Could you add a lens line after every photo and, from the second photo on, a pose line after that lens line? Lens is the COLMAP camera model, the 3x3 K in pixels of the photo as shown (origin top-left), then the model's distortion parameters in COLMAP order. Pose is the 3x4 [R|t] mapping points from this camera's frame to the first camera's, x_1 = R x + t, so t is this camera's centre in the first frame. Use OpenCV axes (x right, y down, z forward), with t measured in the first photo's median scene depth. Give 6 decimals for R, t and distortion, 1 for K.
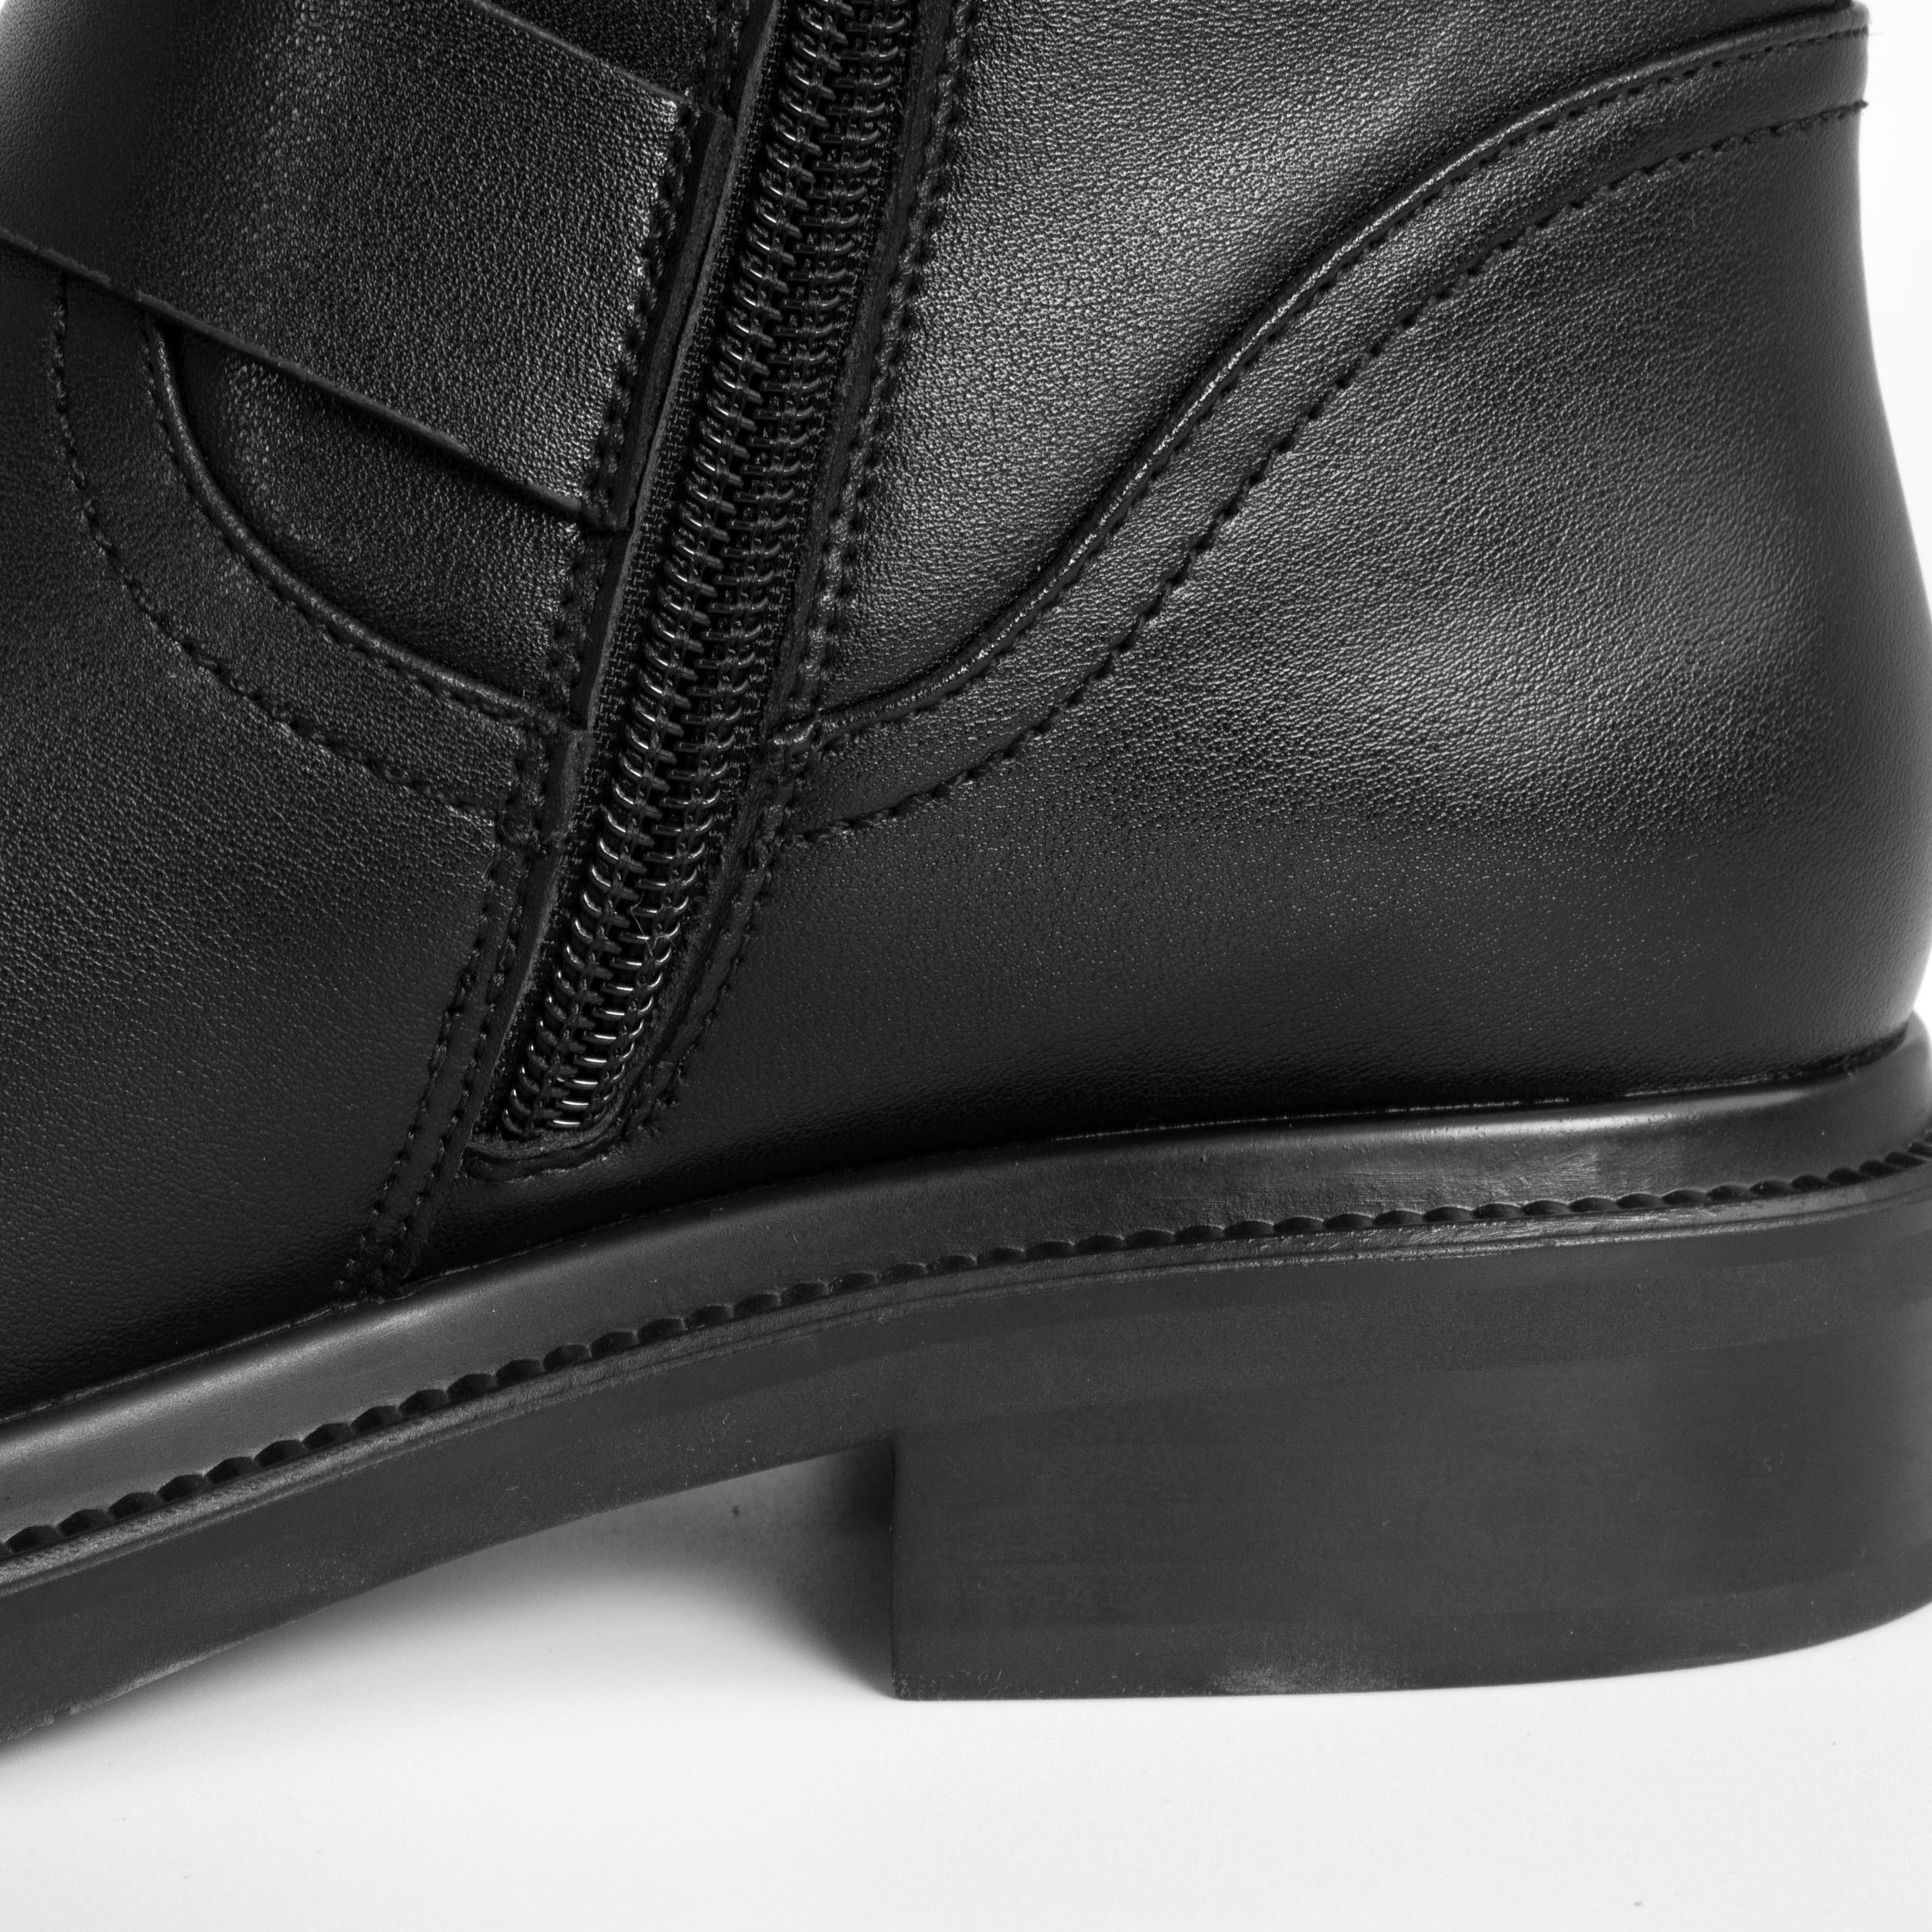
lens RADIAL K [[4108.8, 0, 965.8], [0, 4108.8, 962.2], [0, 0, 1]] dist [0.092696, 0.000000]
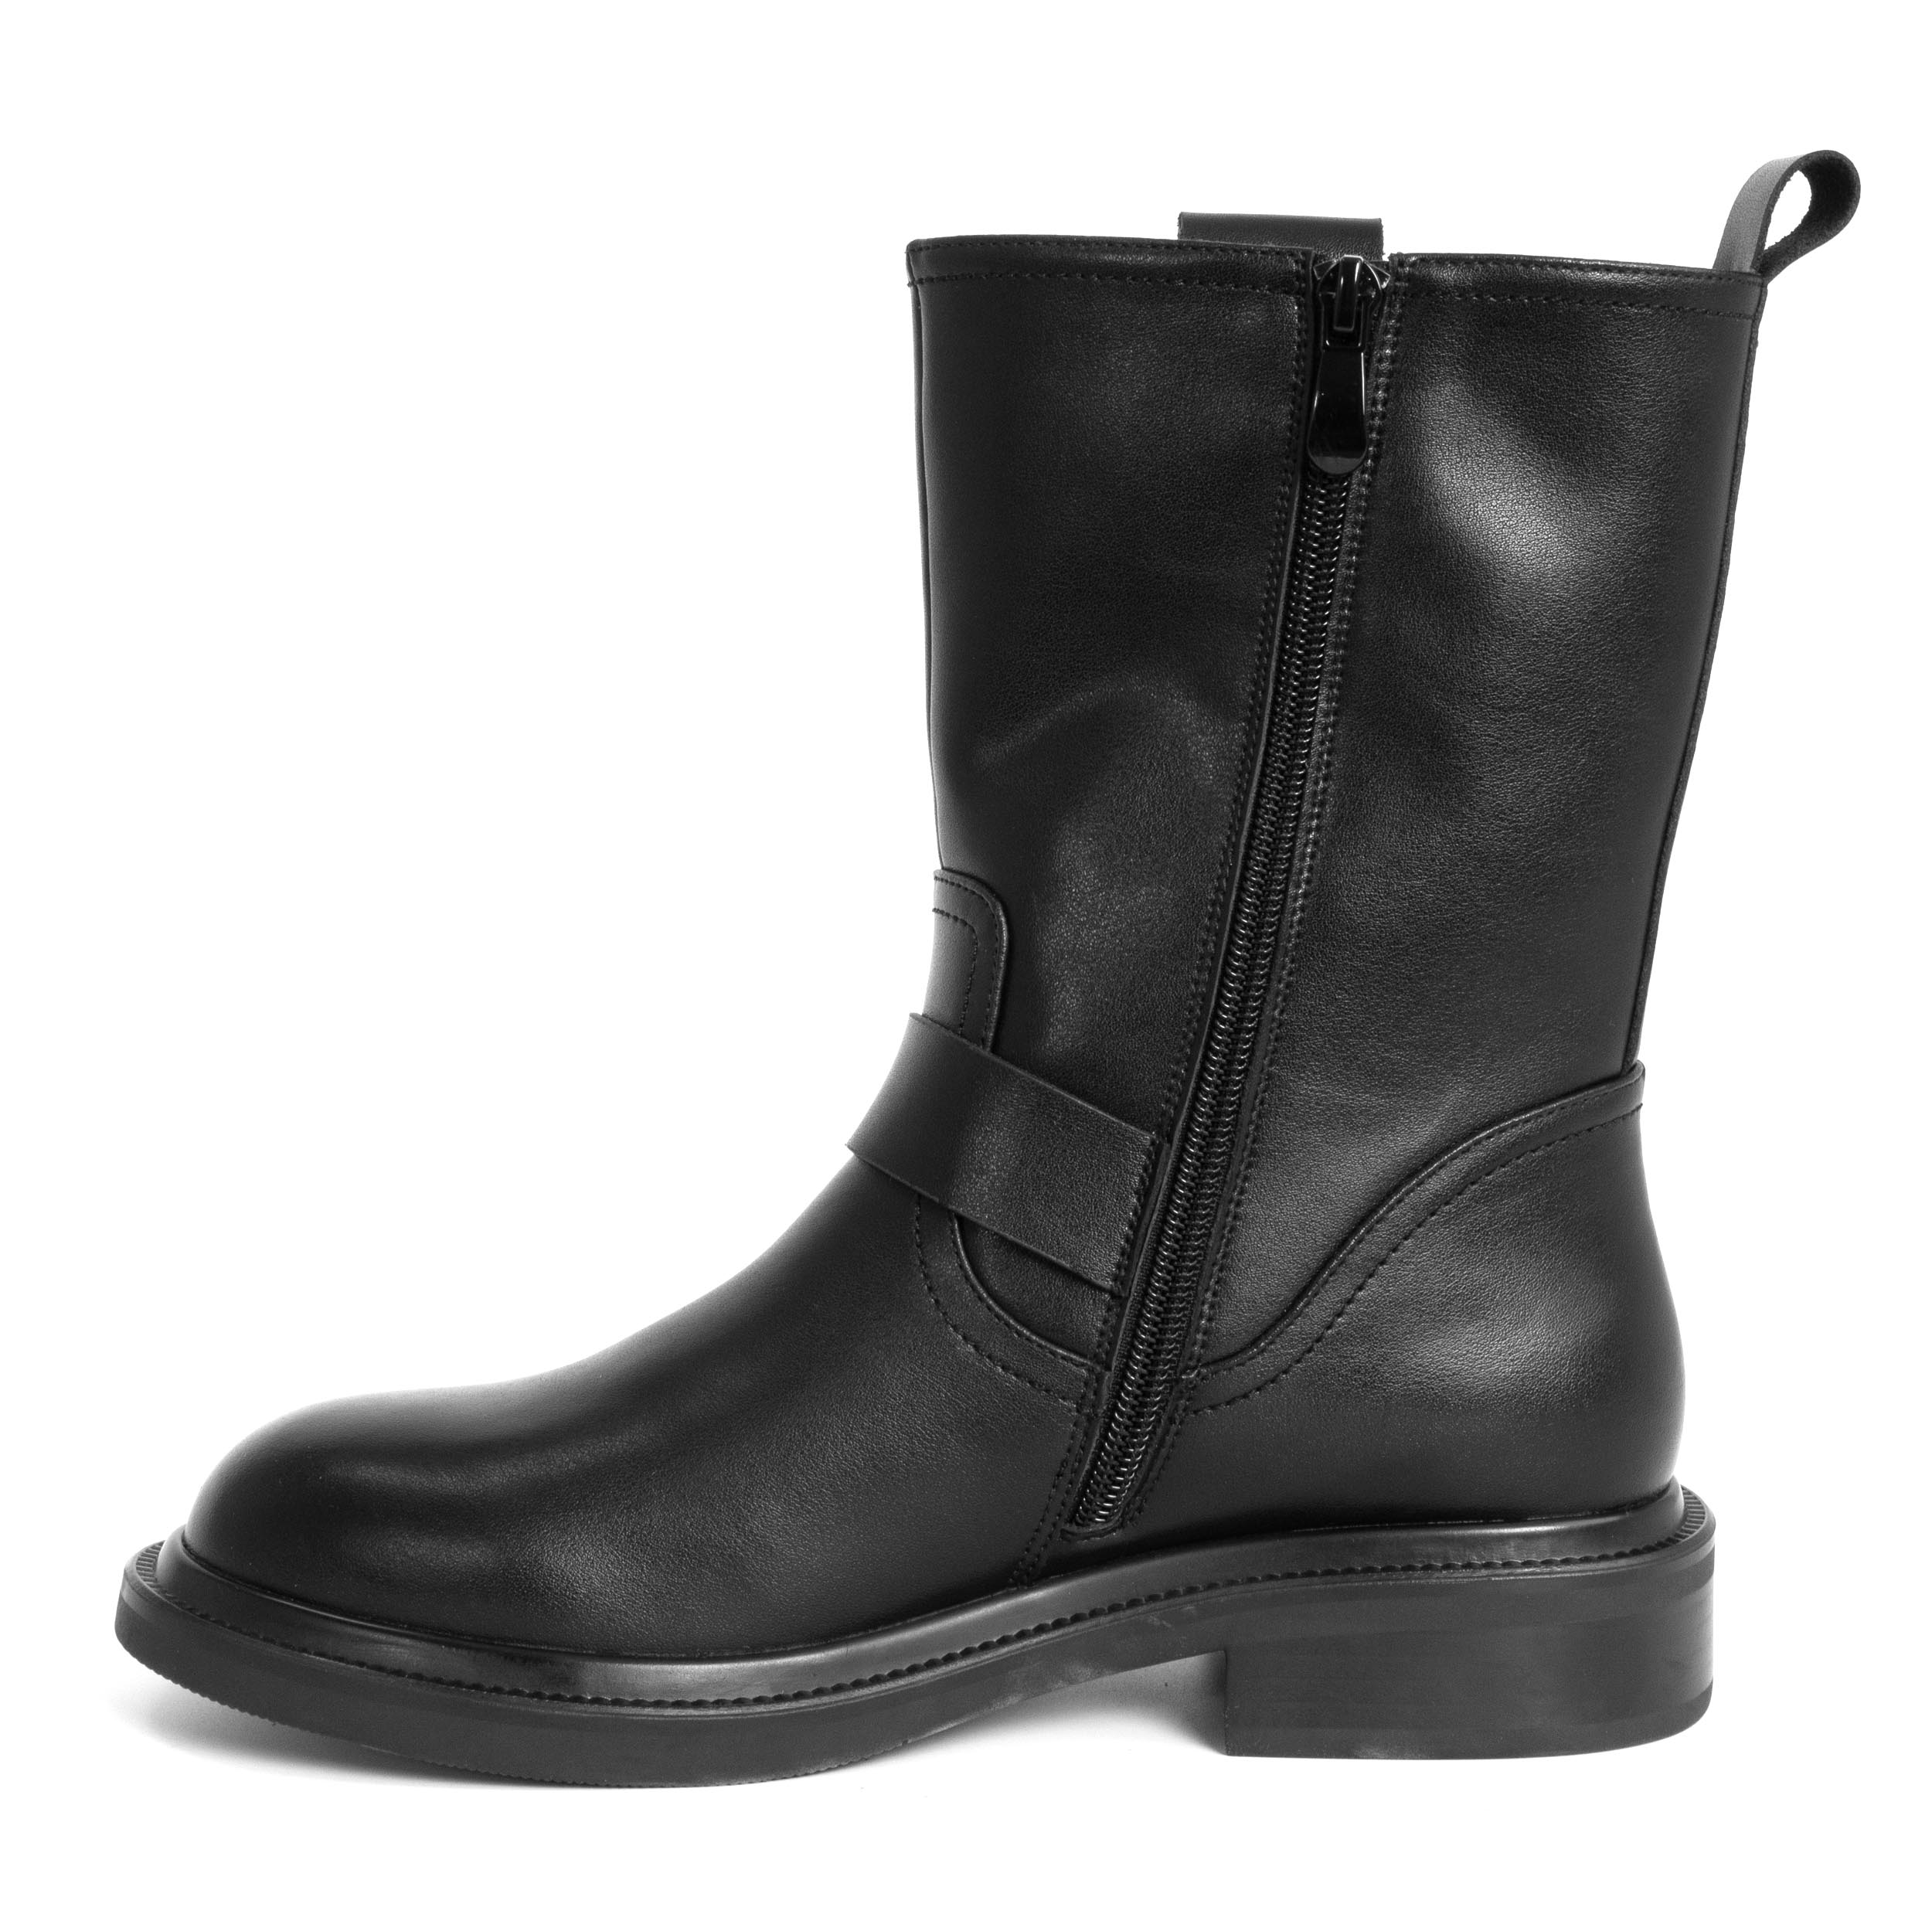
lens RADIAL K [[4108.6, 0, 965.8], [0, 4108.6, 955.8], [0, 0, 1]] dist [0.092696, 0.000000]
pose [[0.993571, 0.012311, -0.112536, 0.106774], [-0.020765, 0.997022, -0.074266, -0.121663], [0.111287, 0.076126, 0.990868, -1.615169]]
